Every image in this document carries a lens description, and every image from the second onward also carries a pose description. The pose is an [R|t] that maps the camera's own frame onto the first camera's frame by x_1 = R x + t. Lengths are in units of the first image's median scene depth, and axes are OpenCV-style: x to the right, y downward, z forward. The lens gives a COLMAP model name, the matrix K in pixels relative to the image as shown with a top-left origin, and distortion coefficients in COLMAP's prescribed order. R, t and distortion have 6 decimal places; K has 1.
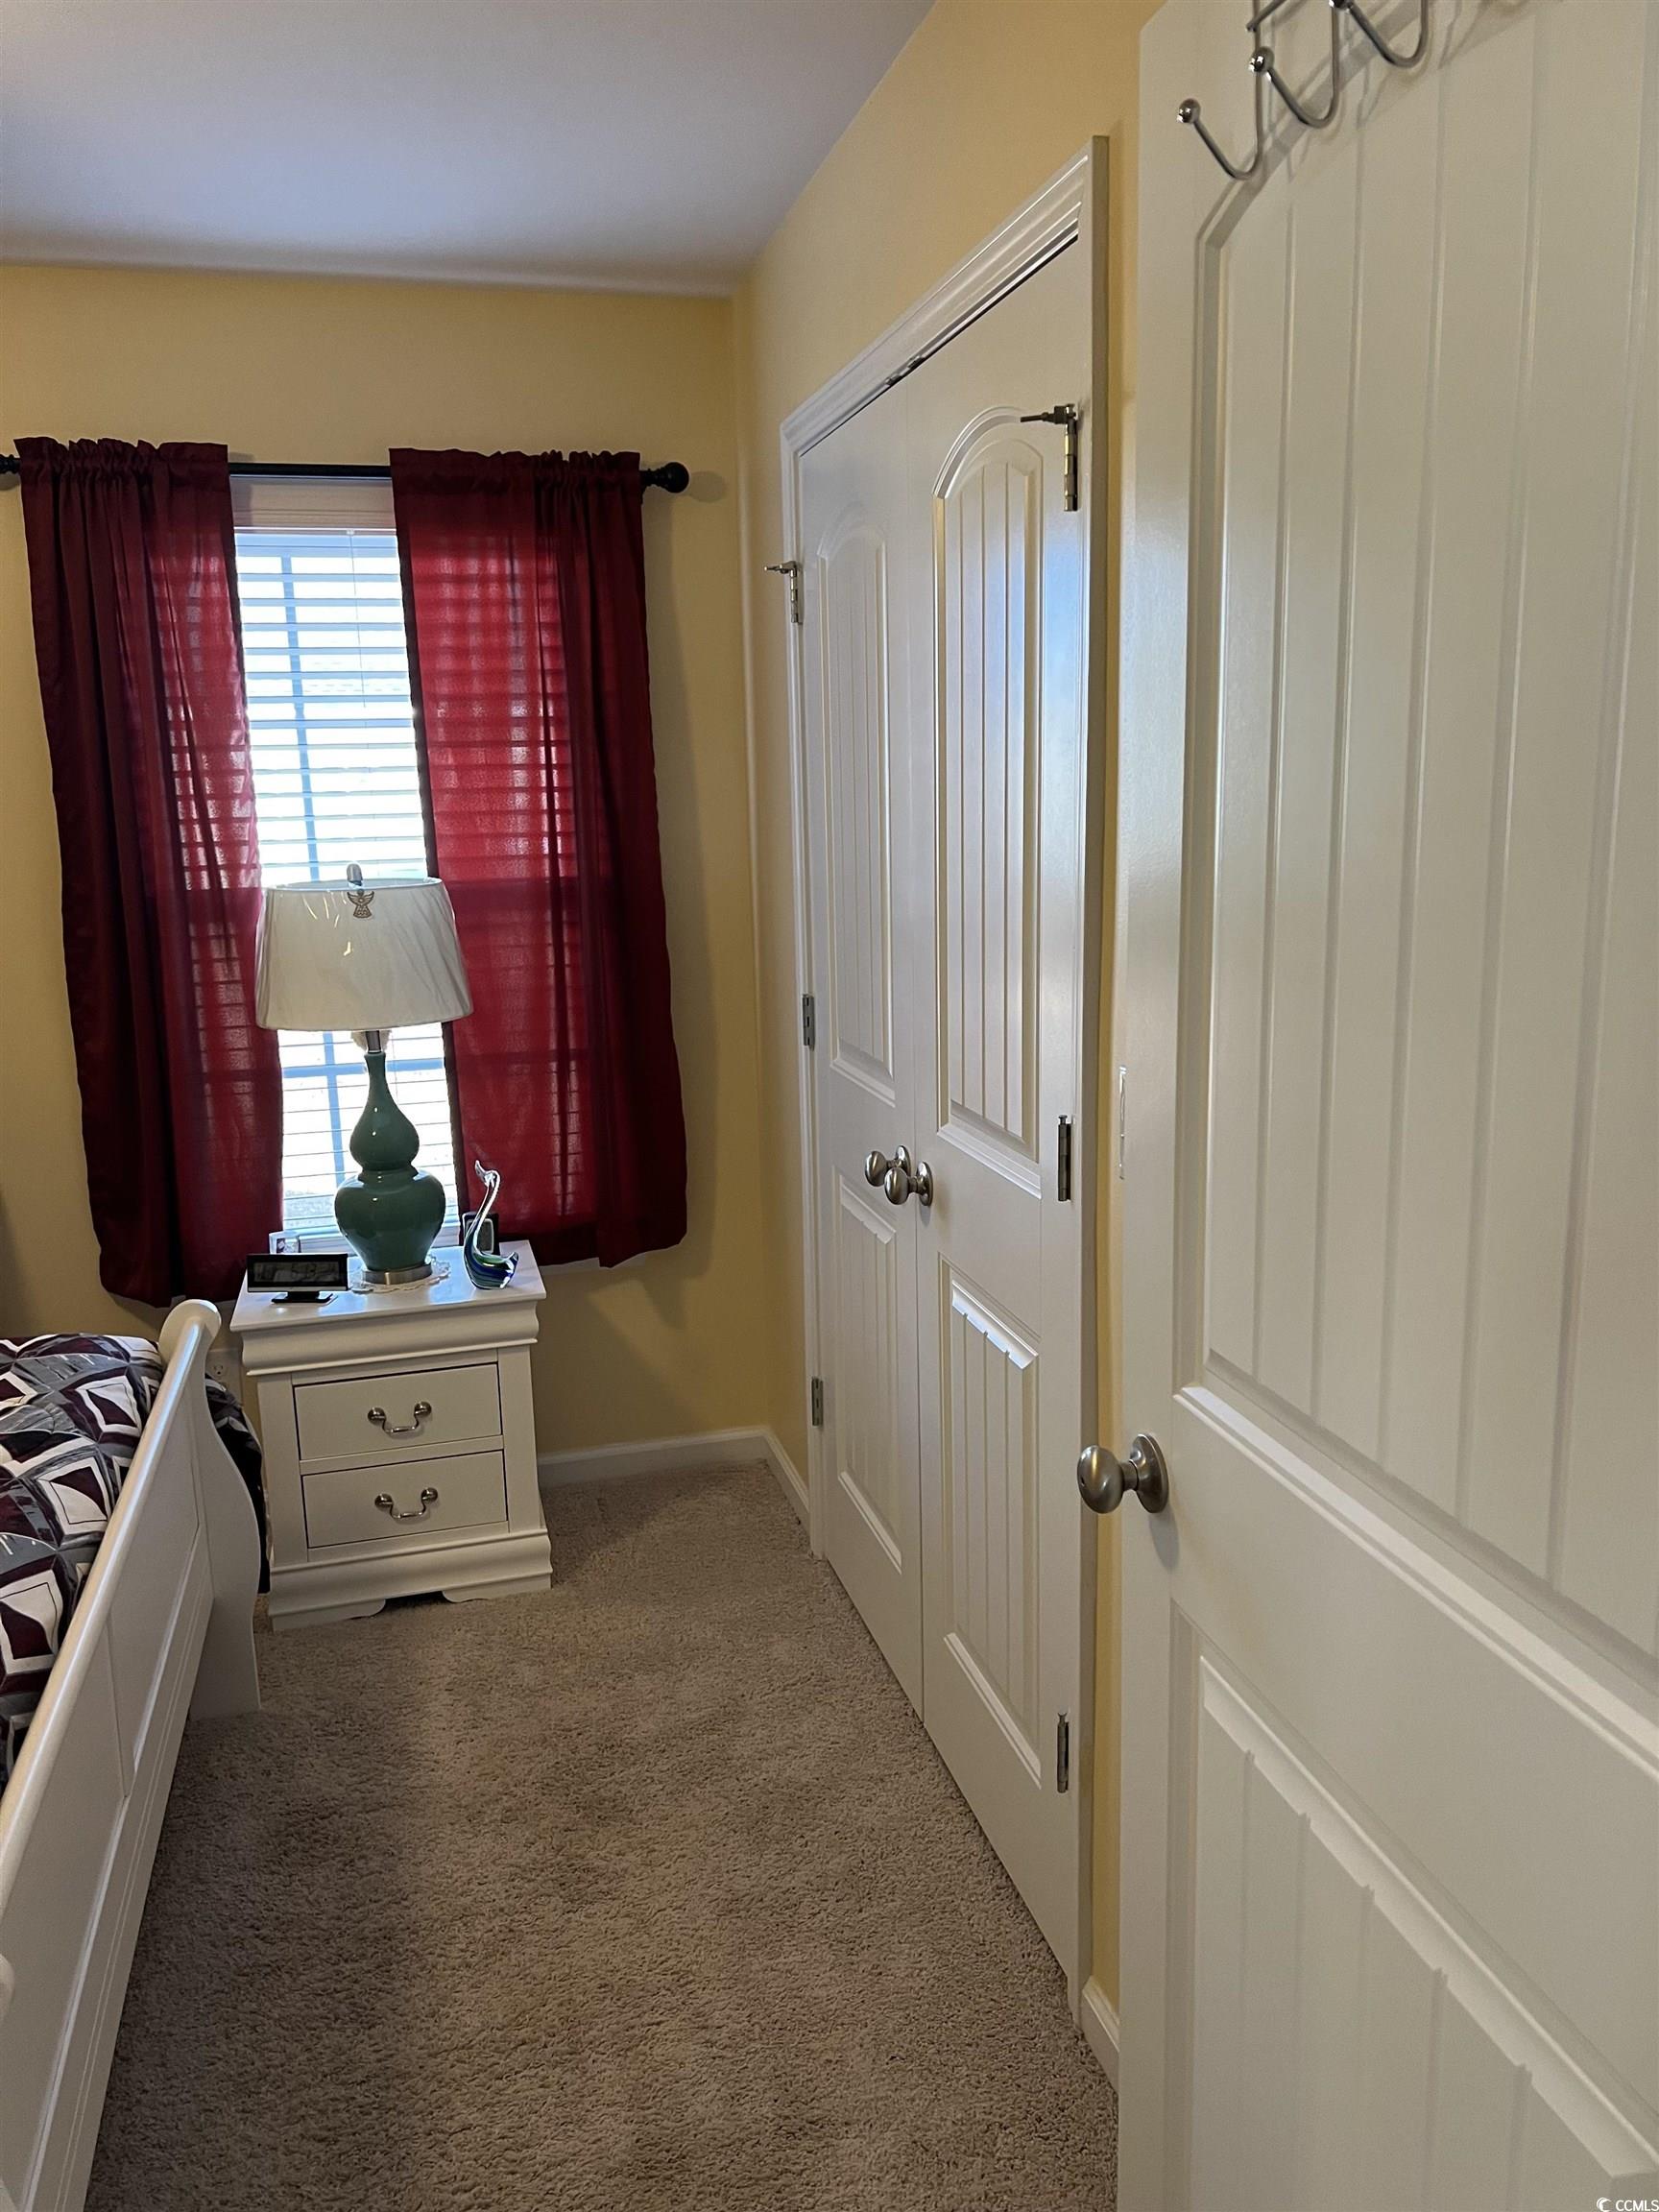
lens RADIAL K [[1663.4, 0, 843.1], [0, 1663.4, 1107.3], [0, 0, 1]] dist [0.053513, -0.059636]
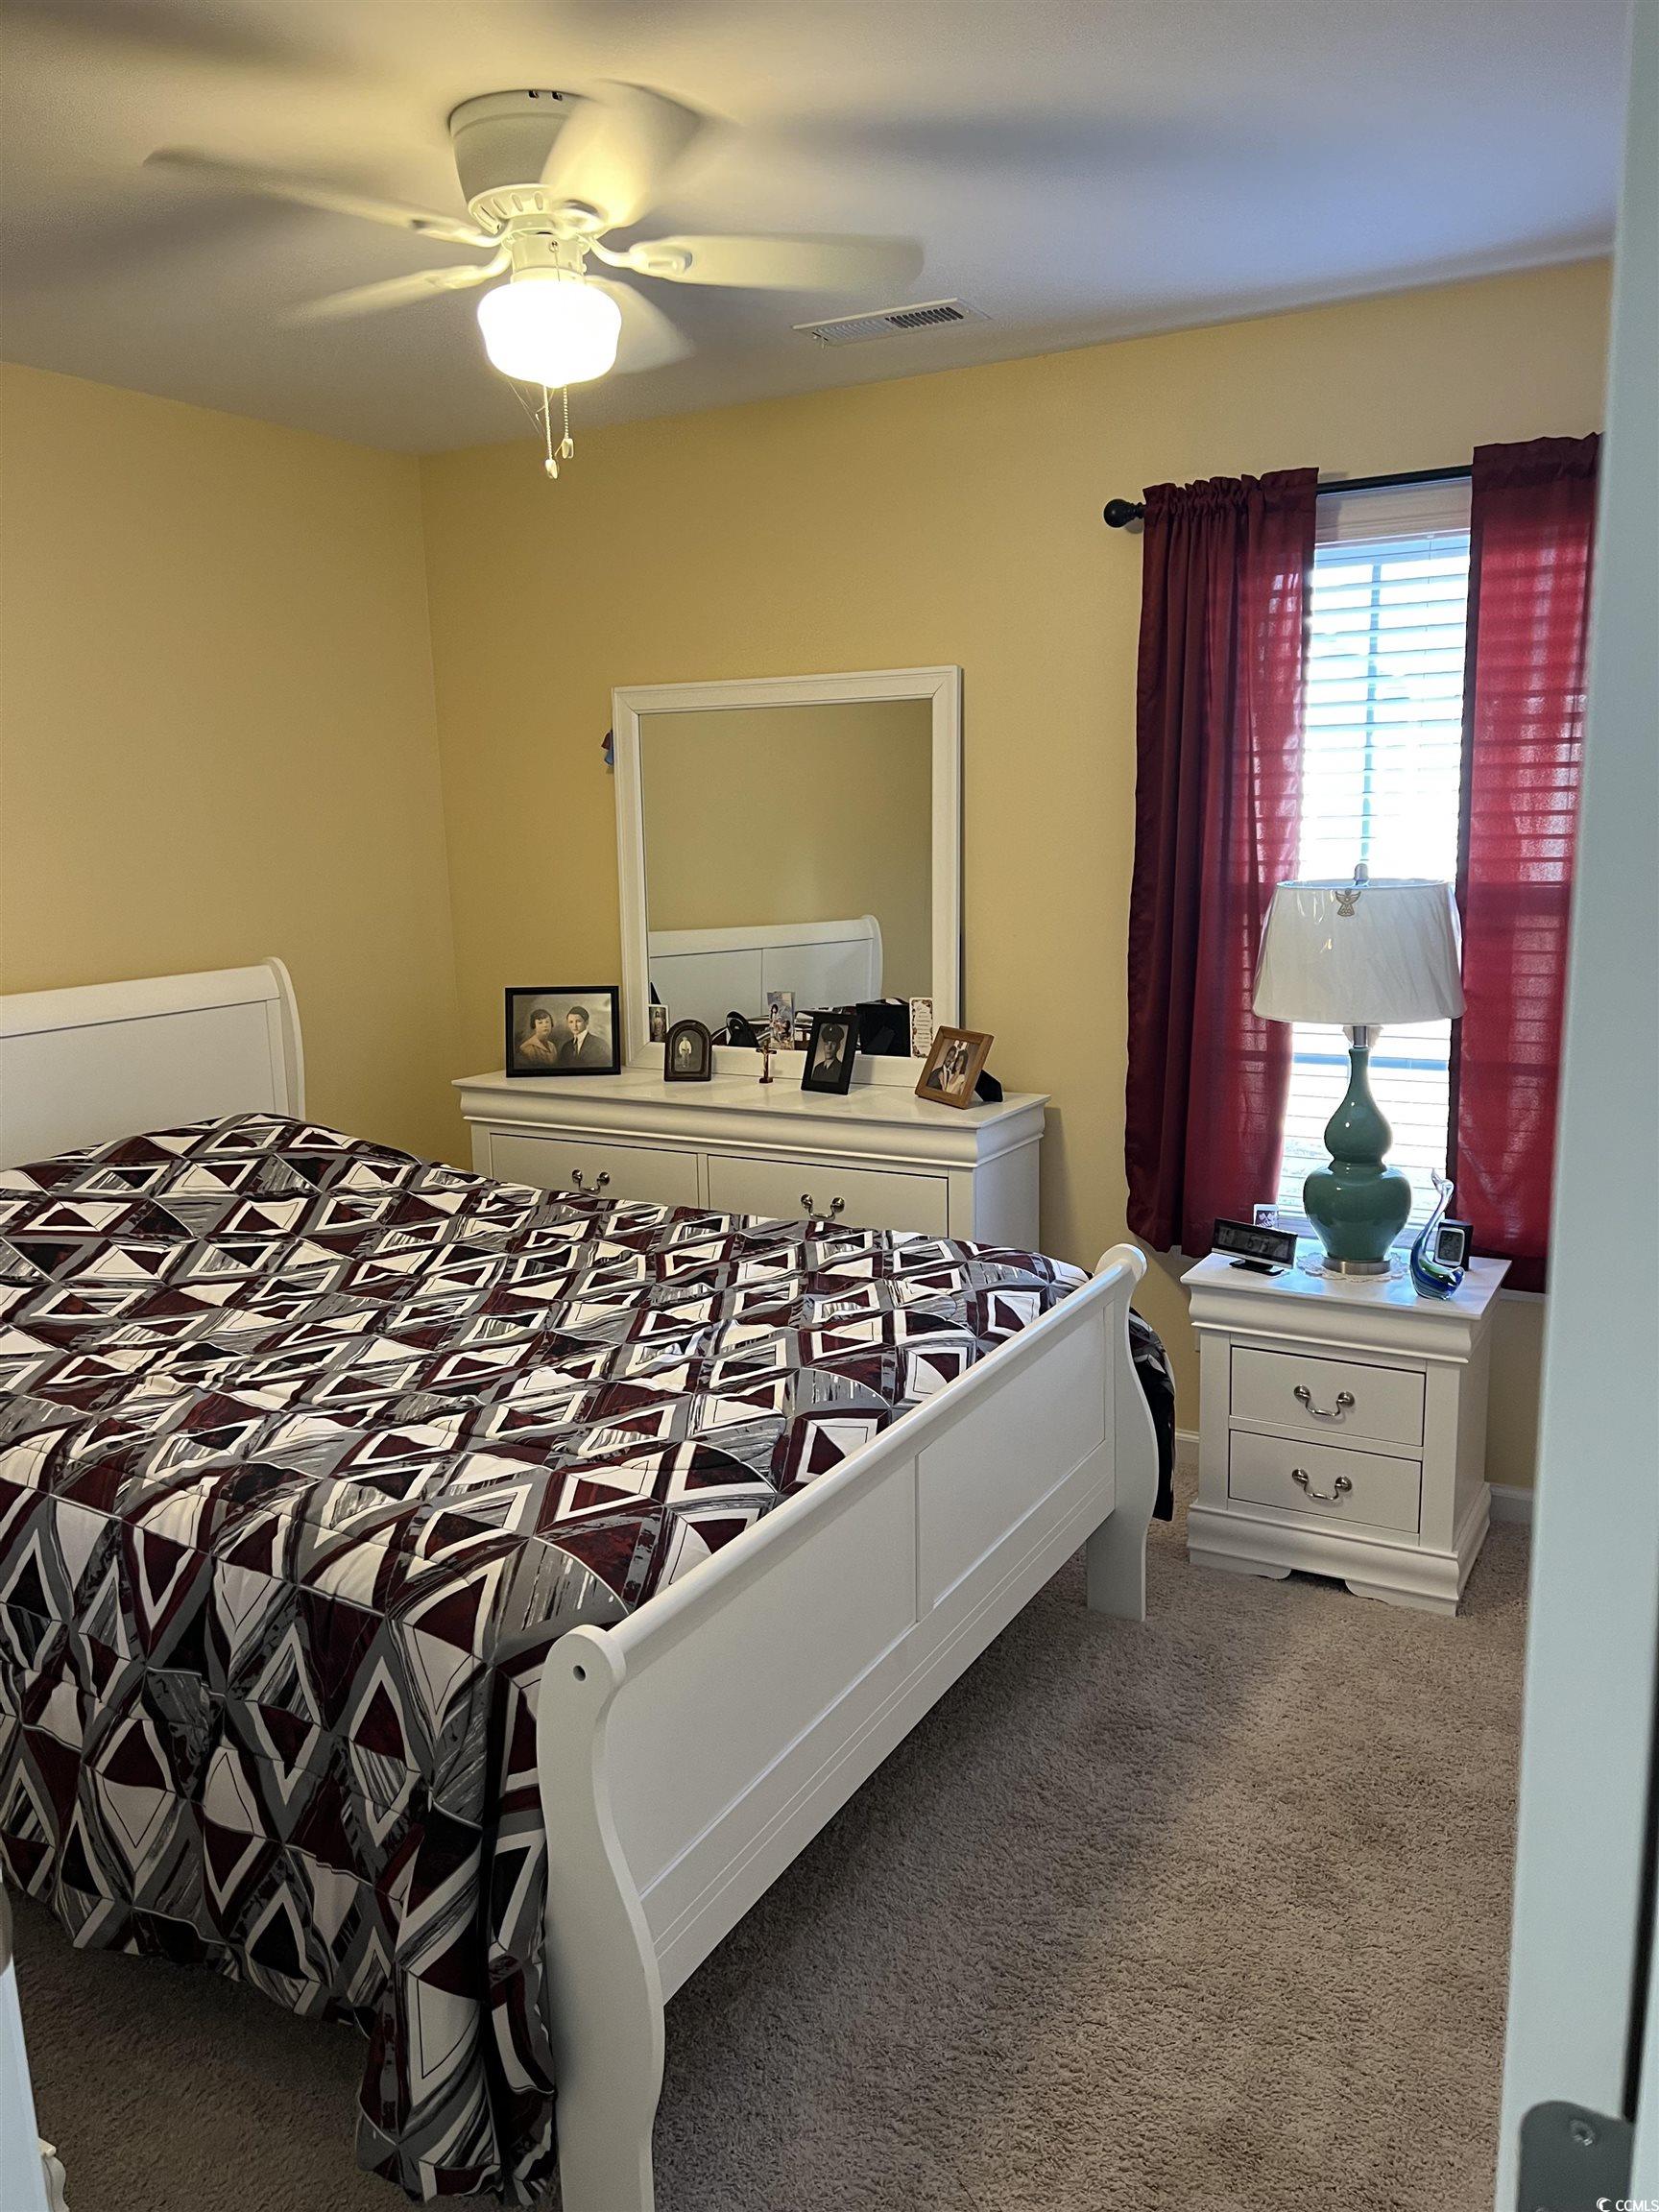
lens RADIAL K [[1663.4, 0, 842.1], [0, 1663.4, 1106.9], [0, 0, 1]] dist [0.053513, -0.059636]
pose [[0.711303, 0.134007, -0.689993, 0.206607], [-0.128650, 0.989896, 0.059629, -0.016860], [0.691011, 0.046353, 0.721356, 0.042011]]
